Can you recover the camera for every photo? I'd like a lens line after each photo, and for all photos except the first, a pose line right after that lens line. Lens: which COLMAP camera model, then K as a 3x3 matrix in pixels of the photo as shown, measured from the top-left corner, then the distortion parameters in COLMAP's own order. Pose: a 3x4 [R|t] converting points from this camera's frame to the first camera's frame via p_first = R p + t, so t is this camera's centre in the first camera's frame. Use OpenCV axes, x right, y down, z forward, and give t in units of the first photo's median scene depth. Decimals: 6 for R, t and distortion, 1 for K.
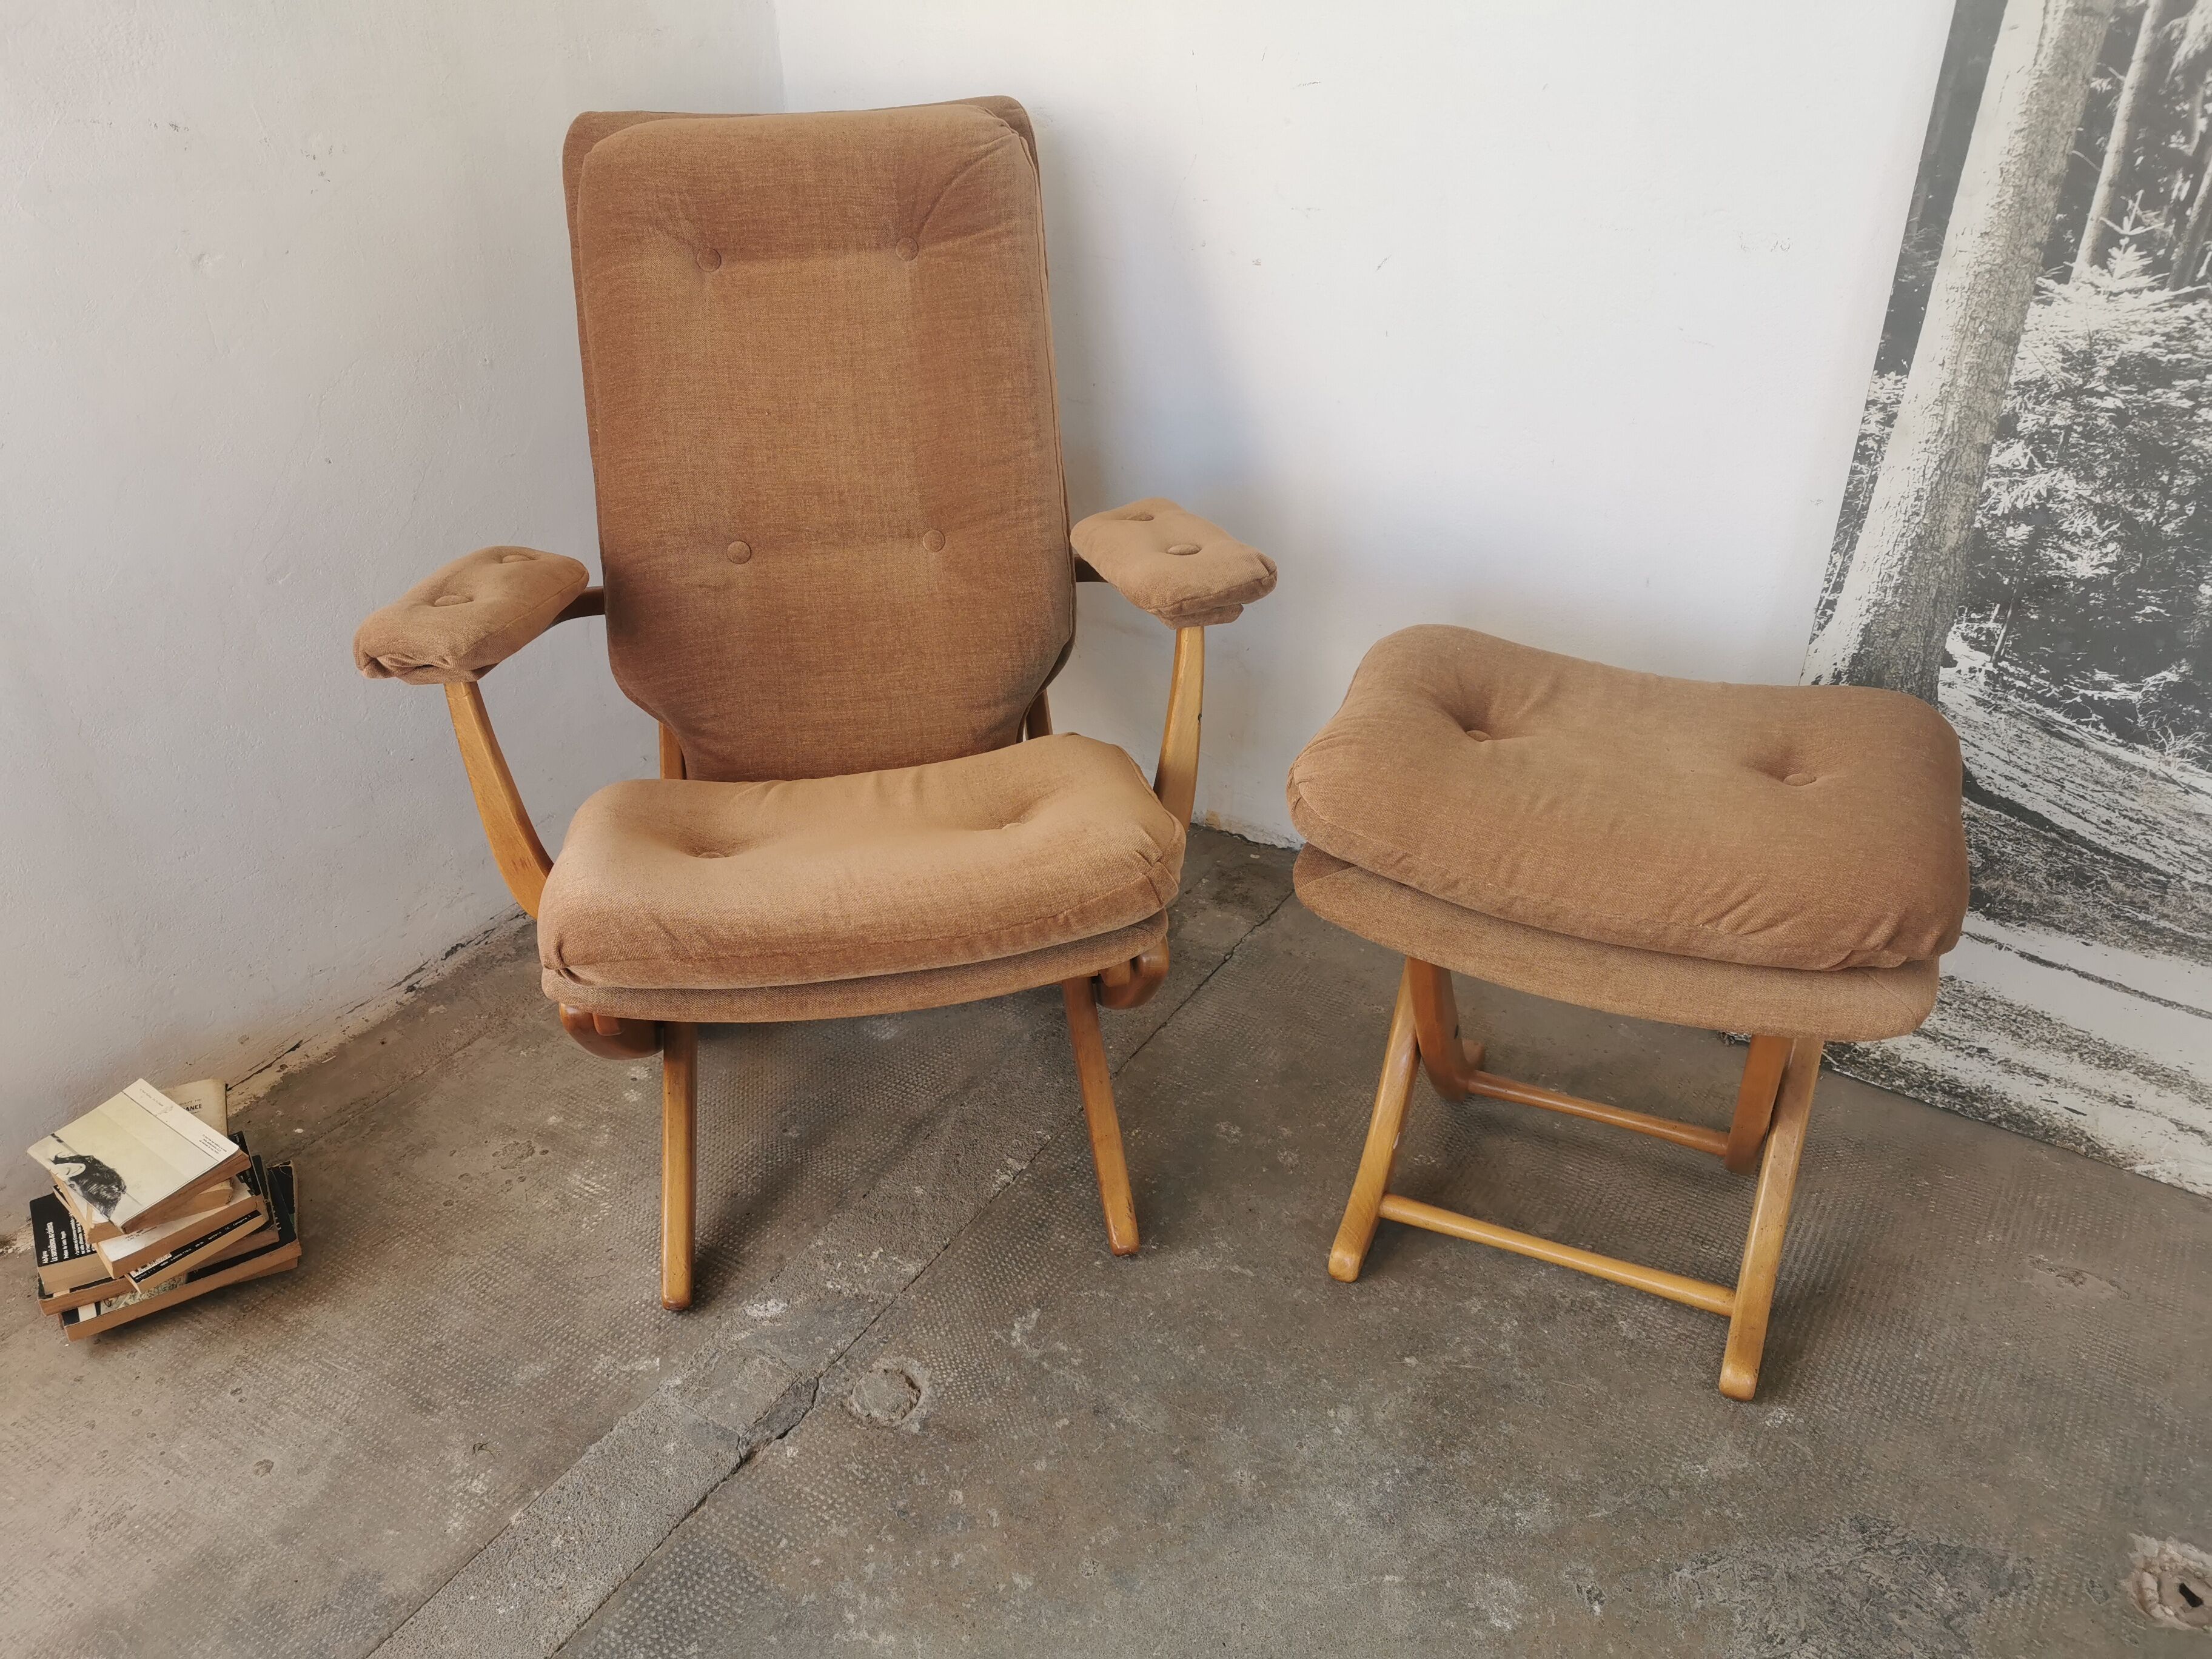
lens RADIAL K [[1685.8, 0, 1106.0], [0, 1685.8, 829.5], [0, 0, 1]] dist [0.074067, -0.130389]
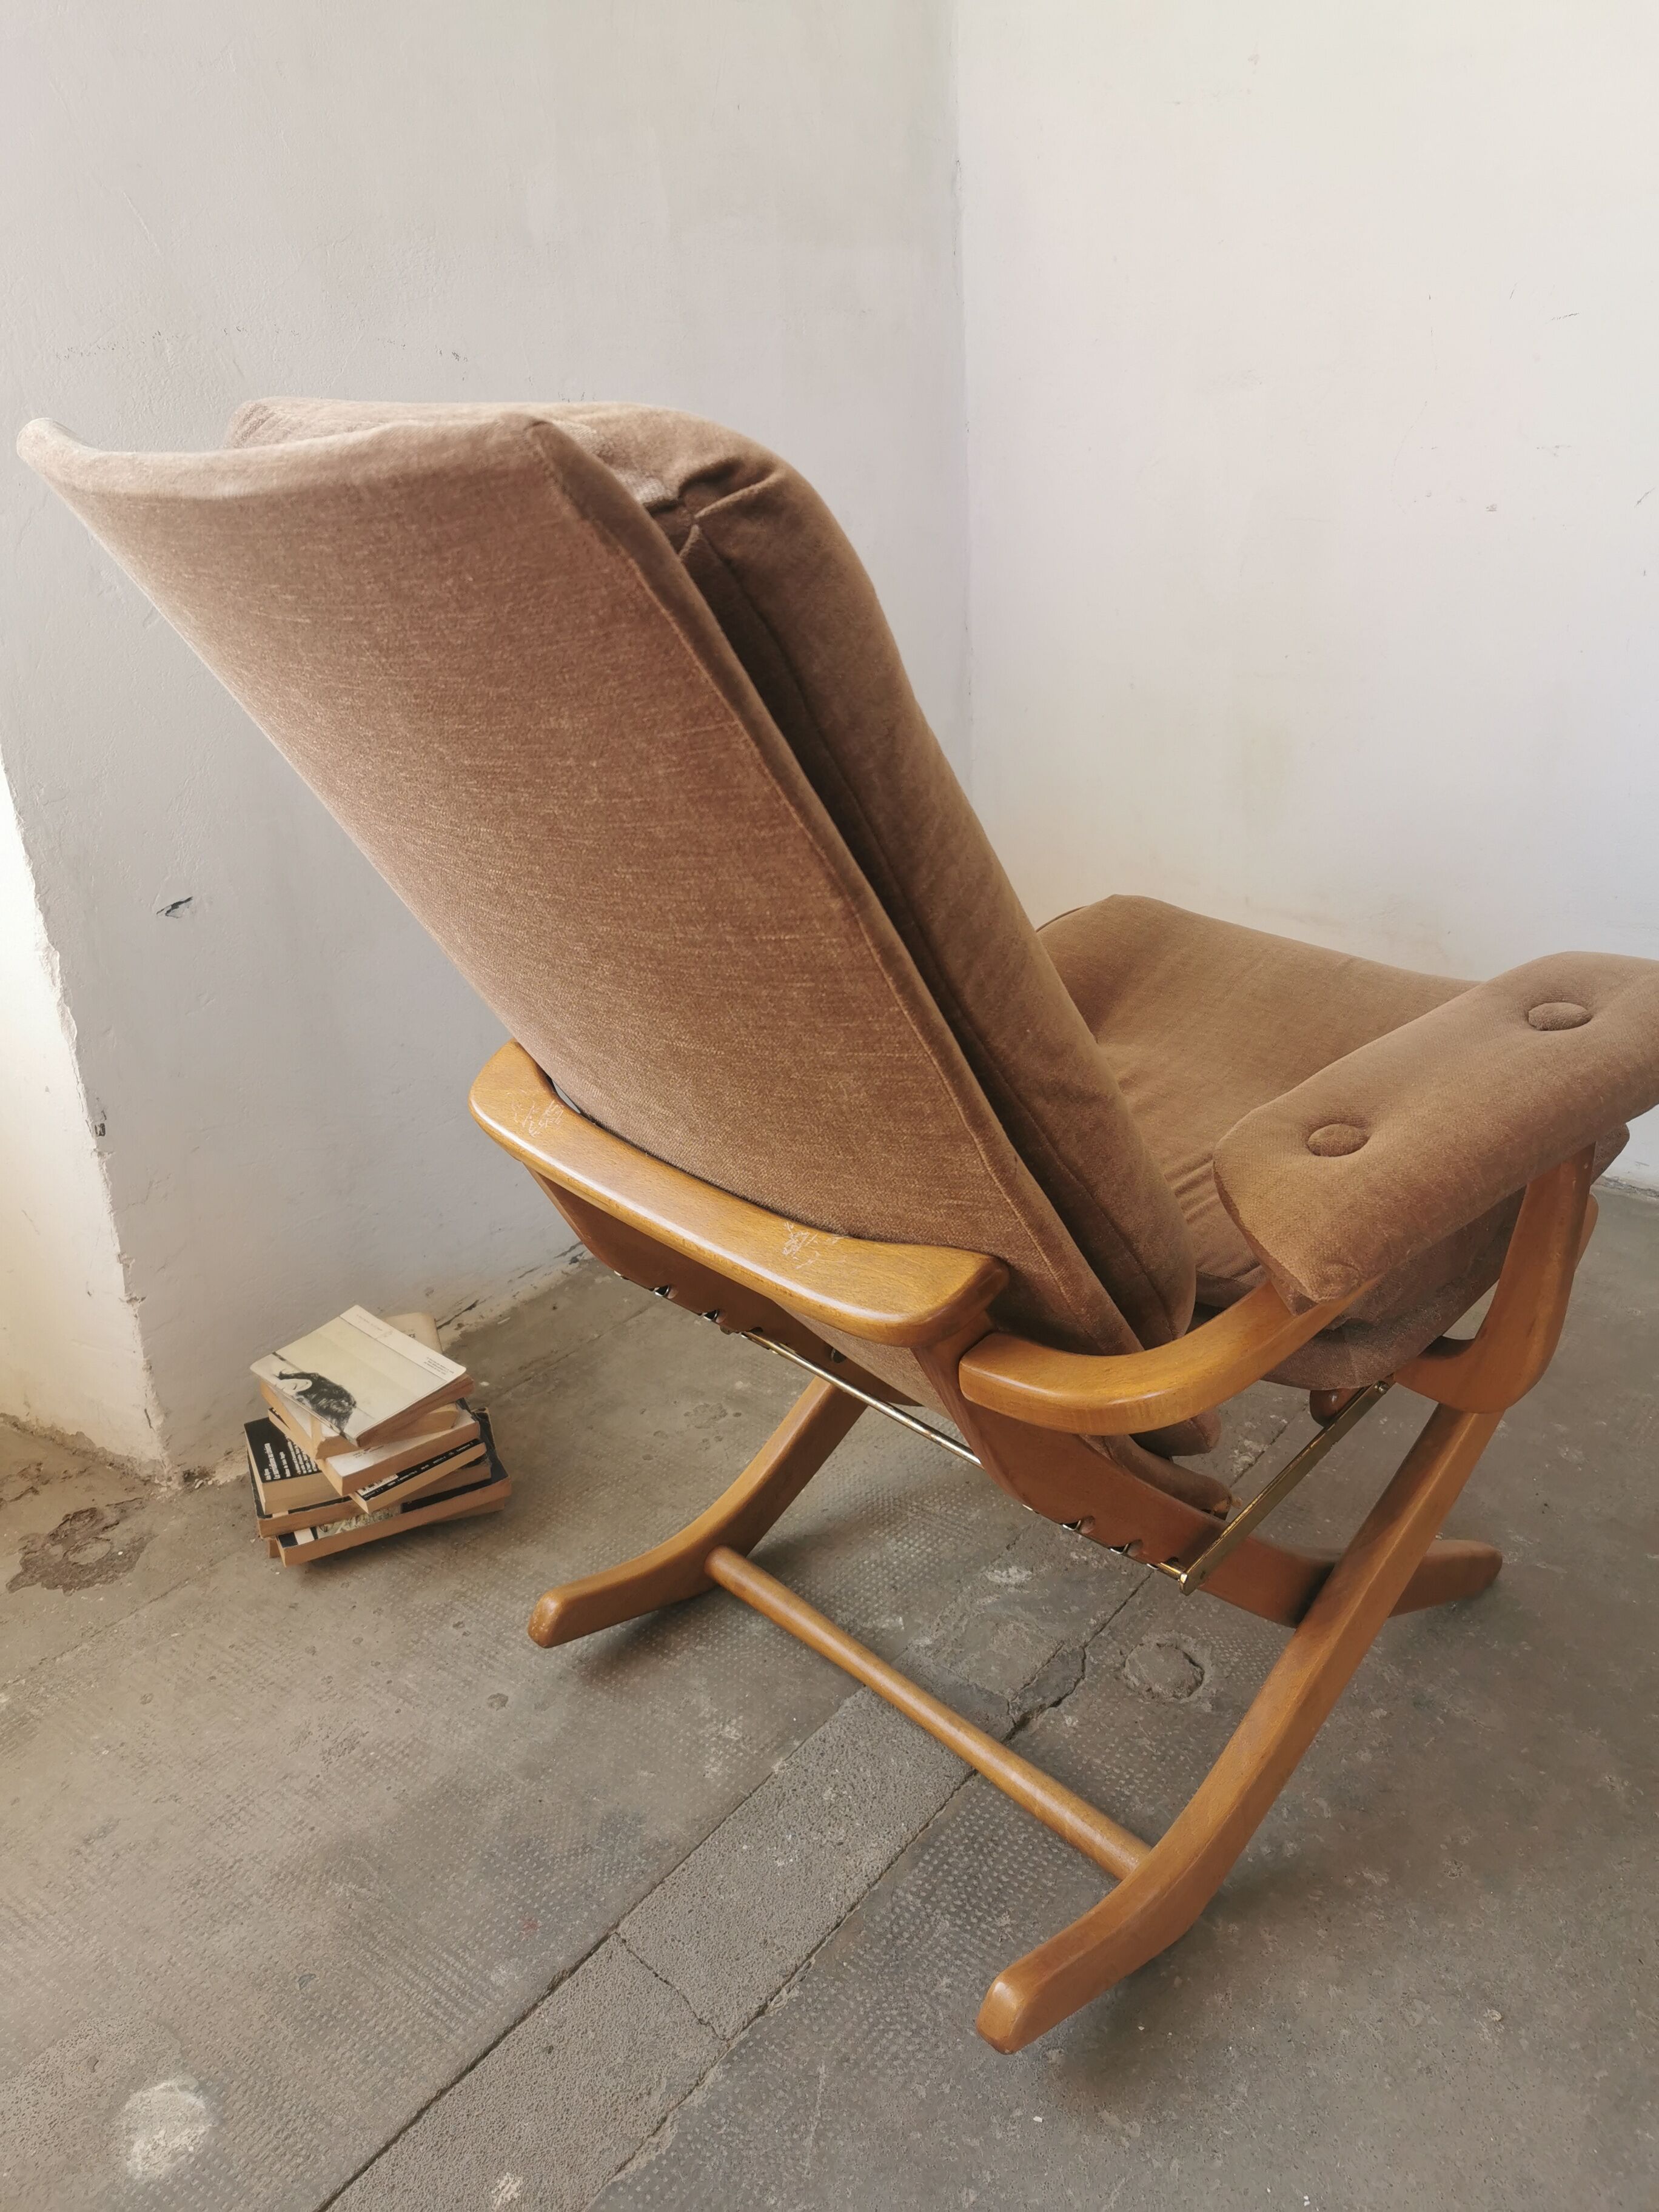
lens RADIAL K [[1681.1, 0, 825.1], [0, 1681.1, 1102.9], [0, 0, 1]] dist [0.076223, -0.131351]
pose [[0.991935, 0.019006, -0.125316, -0.192201], [-0.031889, 0.994313, -0.101614, 0.128091], [0.122672, 0.104791, 0.986899, 0.068199]]
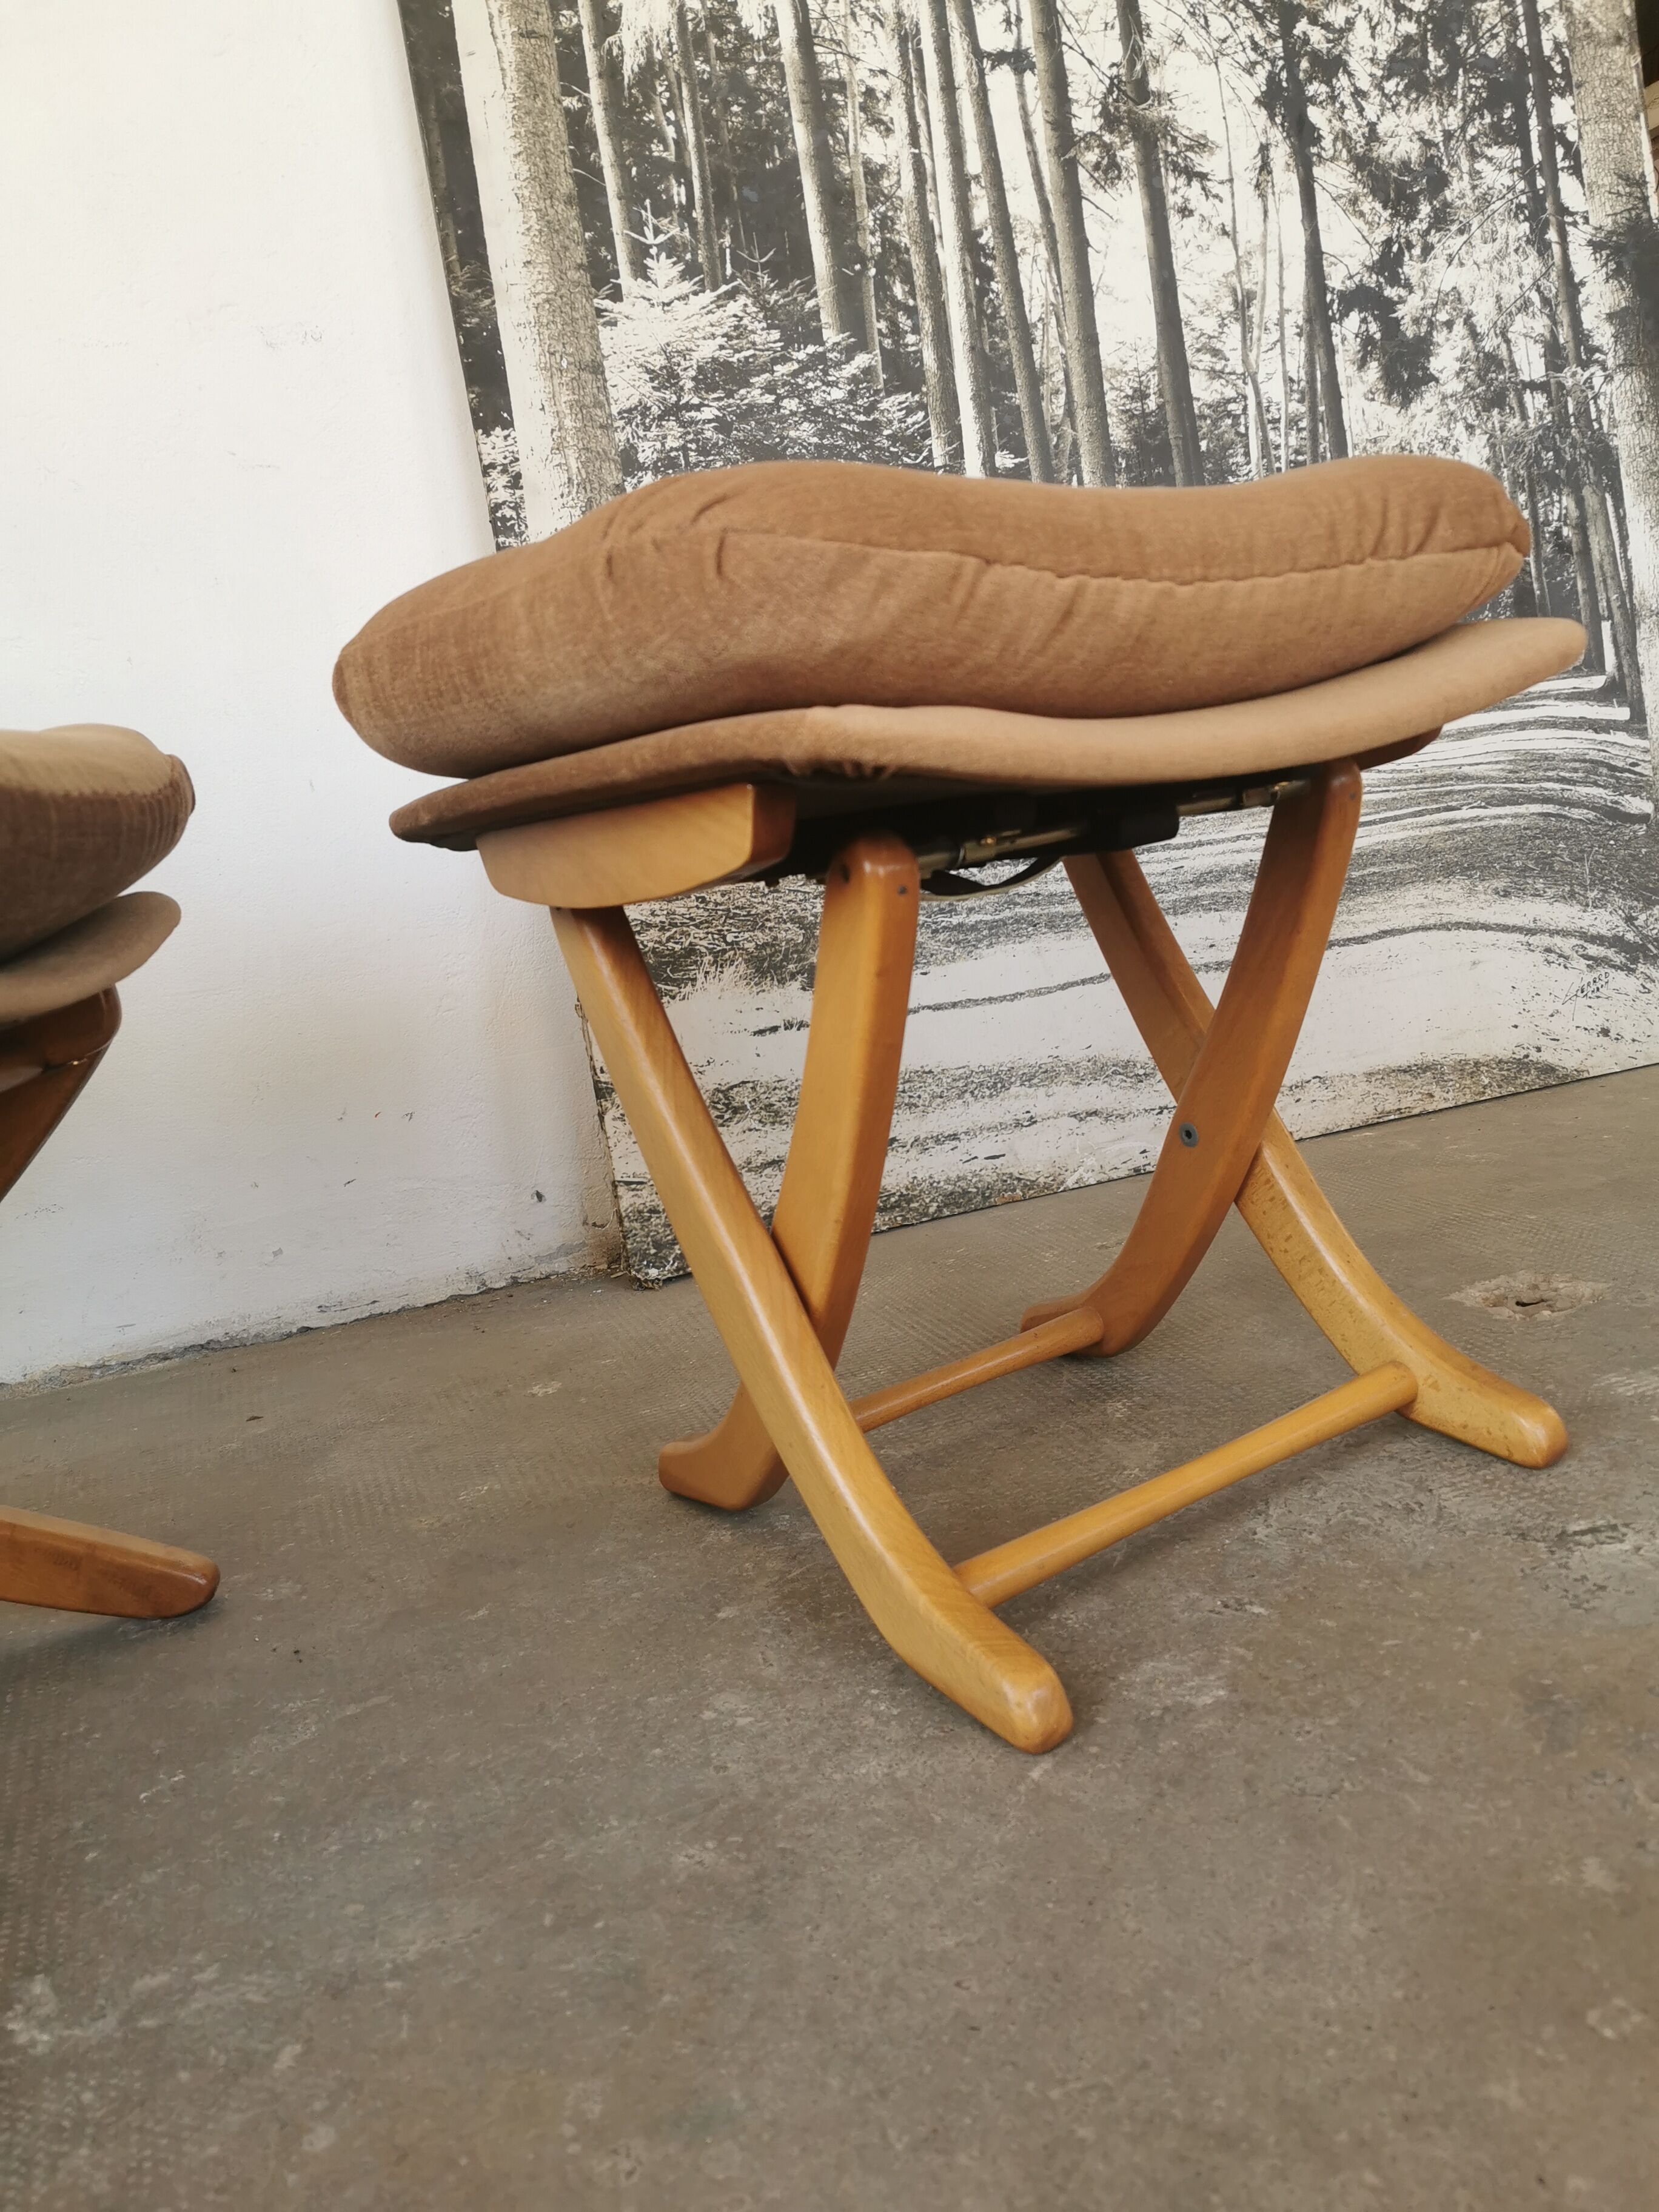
lens RADIAL K [[1688.5, 0, 821.7], [0, 1688.5, 1089.4], [0, 0, 1]] dist [0.136331, -0.212726]
pose [[0.613368, -0.215322, 0.759879, -0.198922], [0.509016, 0.843422, -0.171878, 0.273005], [-0.603889, 0.492215, 0.626931, 0.516774]]
